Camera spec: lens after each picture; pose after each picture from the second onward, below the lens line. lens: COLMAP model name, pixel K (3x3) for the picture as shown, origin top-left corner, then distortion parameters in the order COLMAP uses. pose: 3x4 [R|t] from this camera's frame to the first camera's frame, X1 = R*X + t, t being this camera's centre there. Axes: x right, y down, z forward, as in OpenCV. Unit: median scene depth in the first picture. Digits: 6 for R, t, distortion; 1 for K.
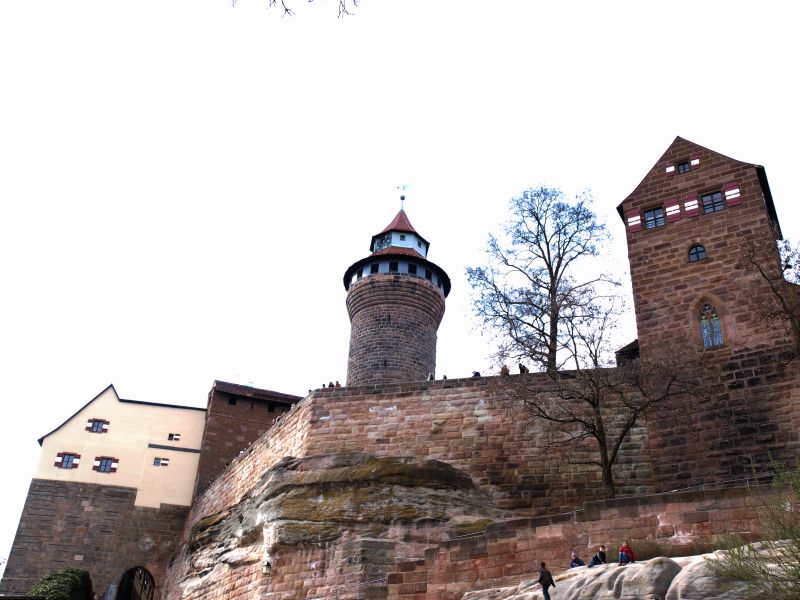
lens RADIAL K [[888.2, 0, 398.4], [0, 888.2, 301.7], [0, 0, 1]] dist [0.018559, 0.000000]
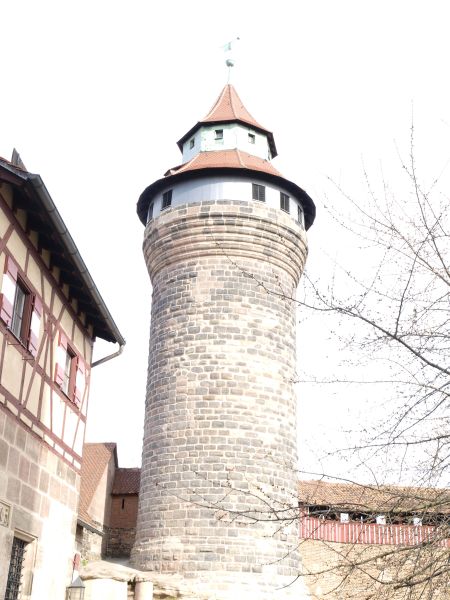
lens RADIAL K [[842.6, 0, 218.8], [0, 842.6, 301.8], [0, 0, 1]] dist [0.114910, 0.000000]
pose [[0.998605, -0.009168, 0.051999, -0.037511], [0.001293, 0.988762, 0.149495, -0.046294], [-0.052785, -0.149219, 0.987394, 0.431875]]
